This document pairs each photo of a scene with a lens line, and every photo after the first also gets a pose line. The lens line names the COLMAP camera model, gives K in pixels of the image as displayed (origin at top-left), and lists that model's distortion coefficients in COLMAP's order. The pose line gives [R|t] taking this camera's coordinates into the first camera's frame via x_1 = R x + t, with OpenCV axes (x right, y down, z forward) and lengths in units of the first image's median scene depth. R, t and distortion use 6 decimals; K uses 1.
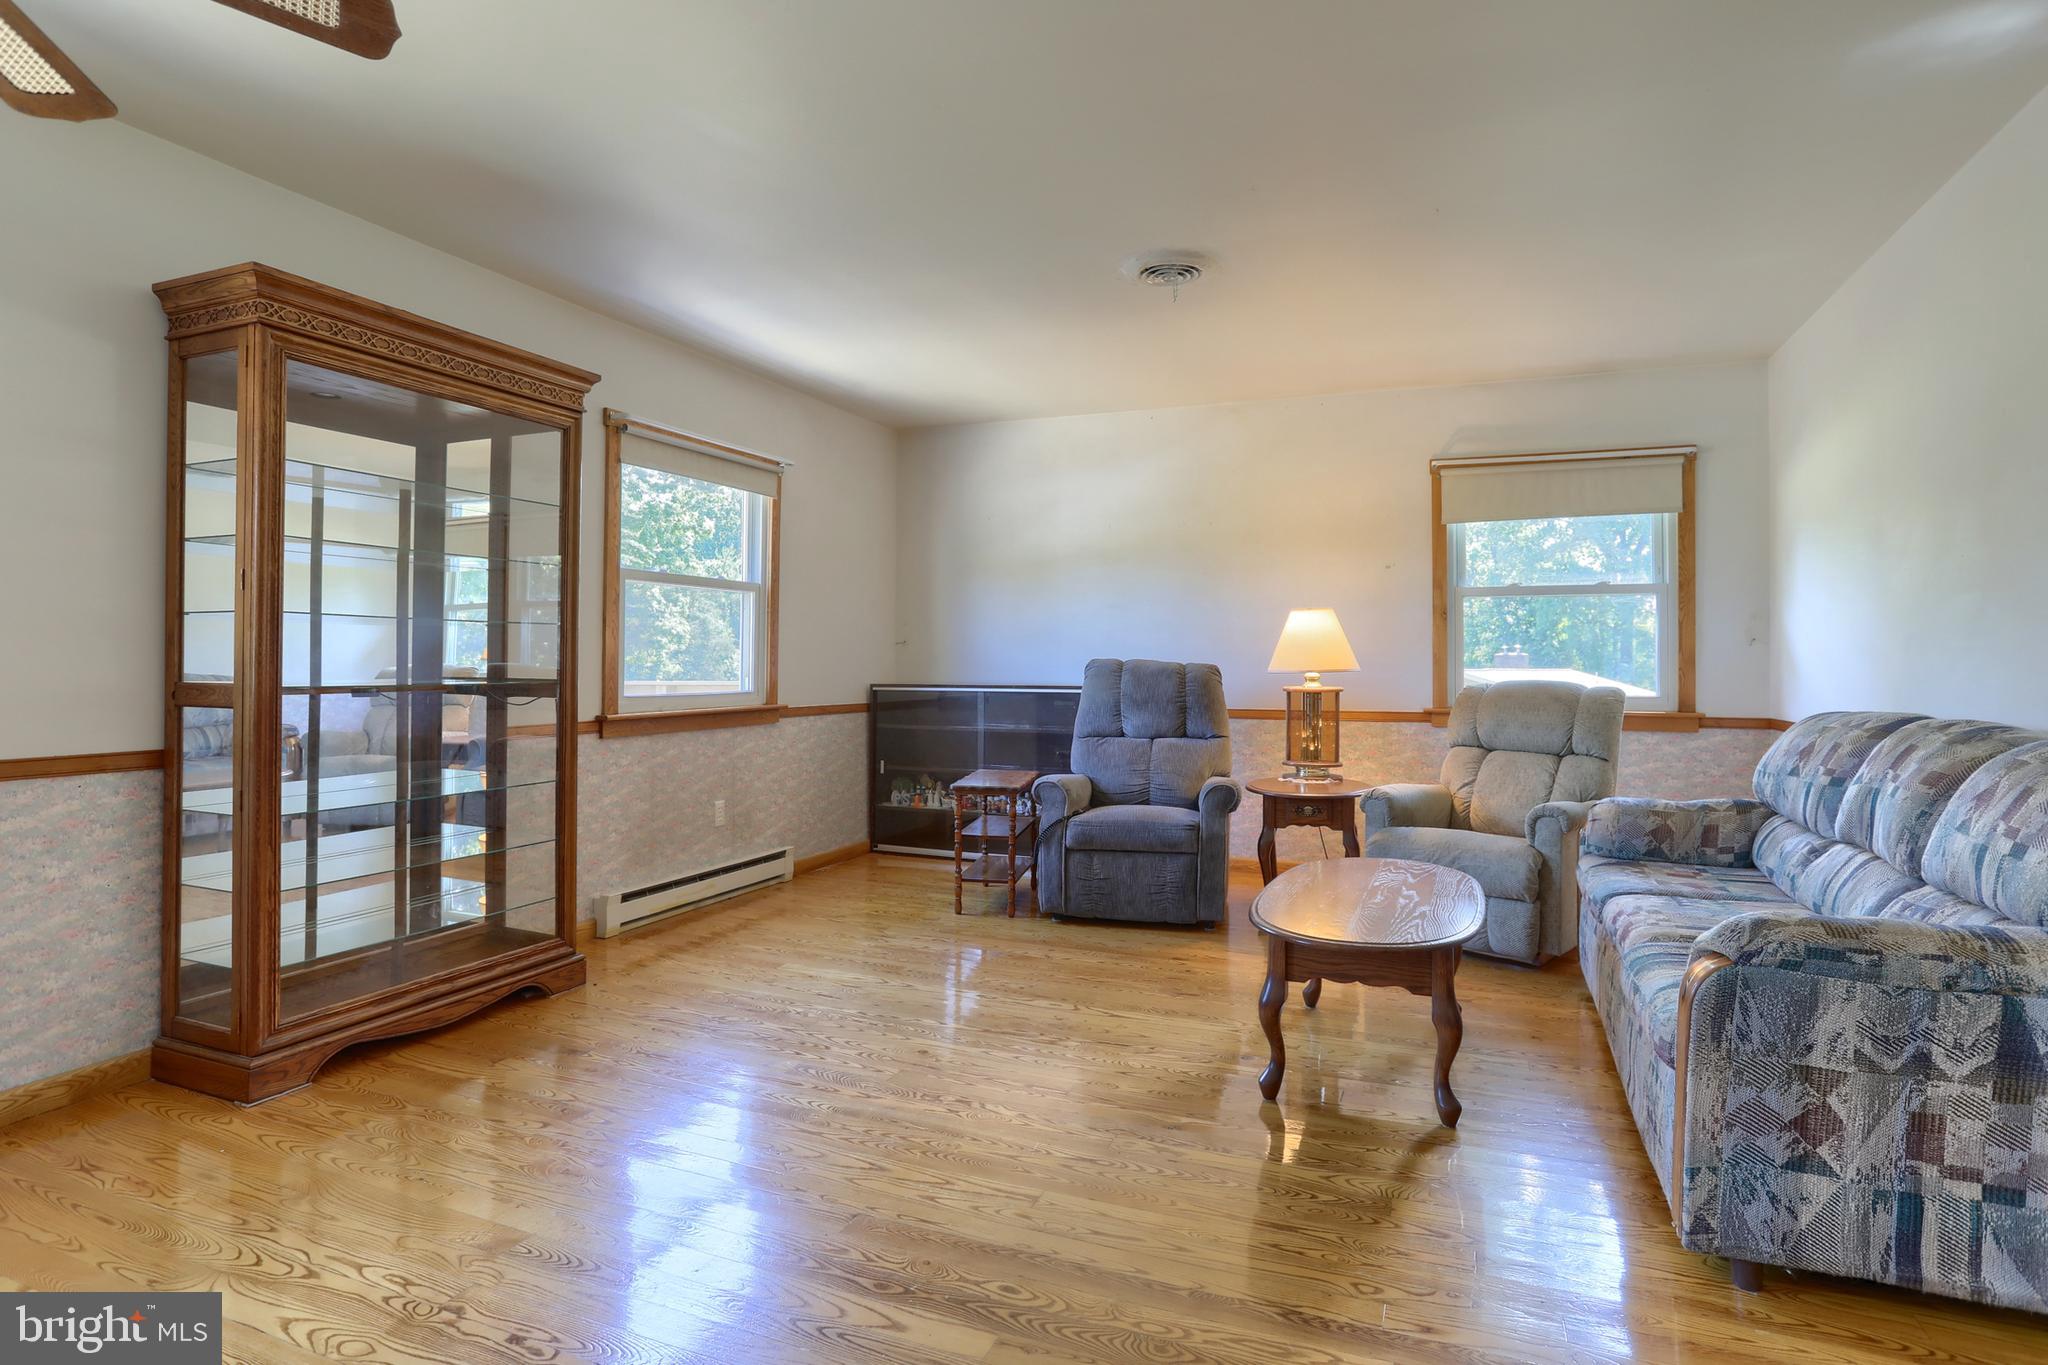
lens RADIAL K [[1063.0, 0, 1020.2], [0, 1063.0, 664.0], [0, 0, 1]] dist [-0.062137, 0.041238]
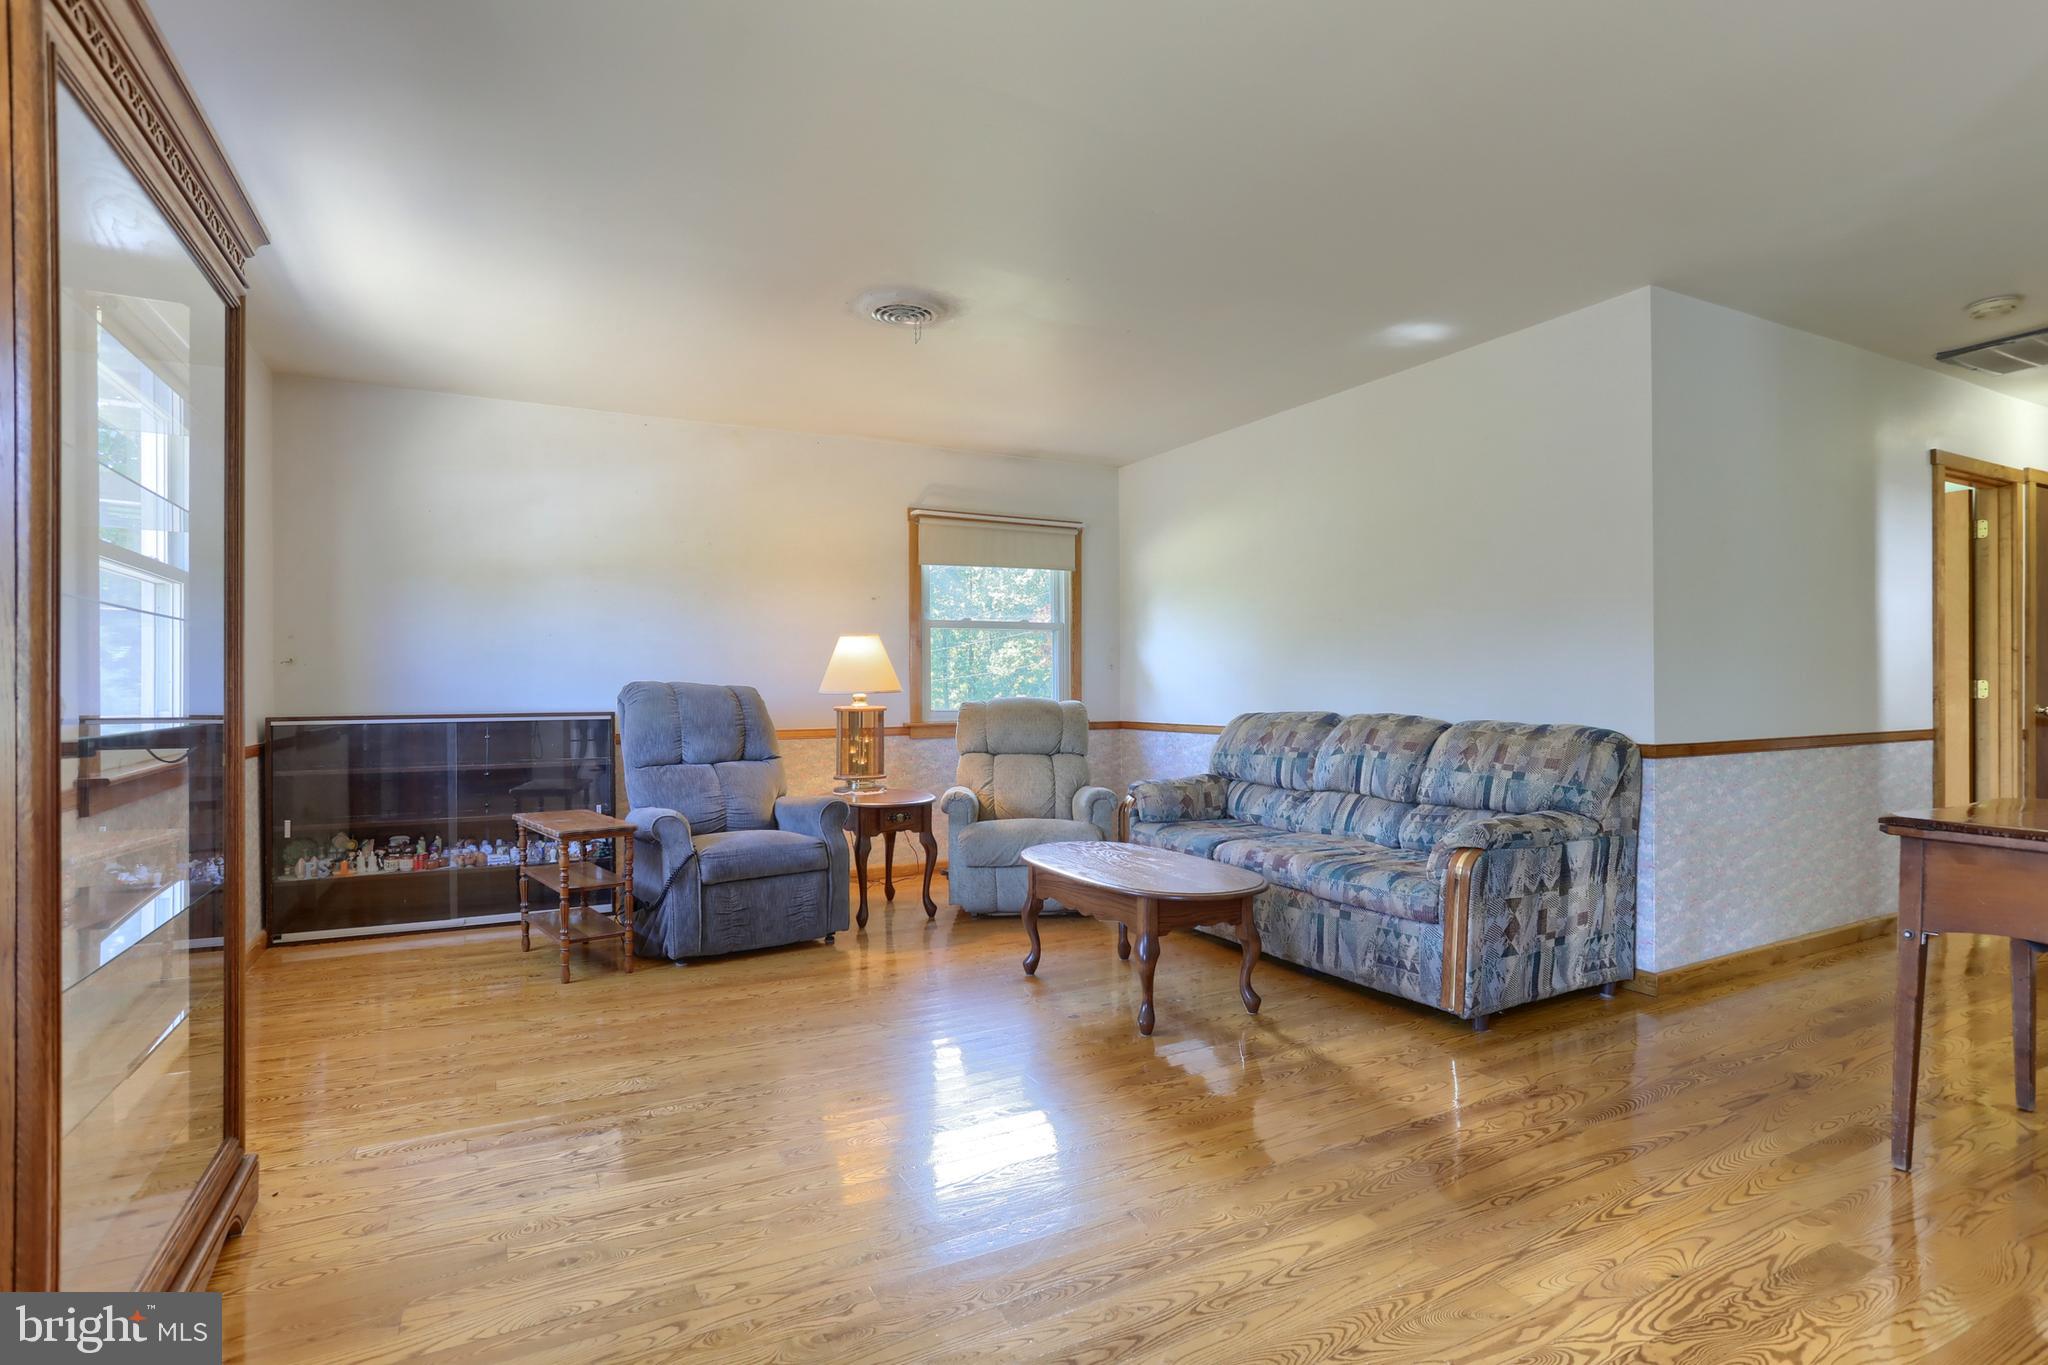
lens RADIAL K [[1036.0, 0, 1058.5], [0, 1036.0, 685.1], [0, 0, 1]] dist [-0.032969, -0.000074]
pose [[0.629700, -0.006881, 0.776808, -0.462861], [0.006885, 0.999971, 0.003277, -0.002370], [-0.776808, 0.003285, 0.629729, 0.184714]]
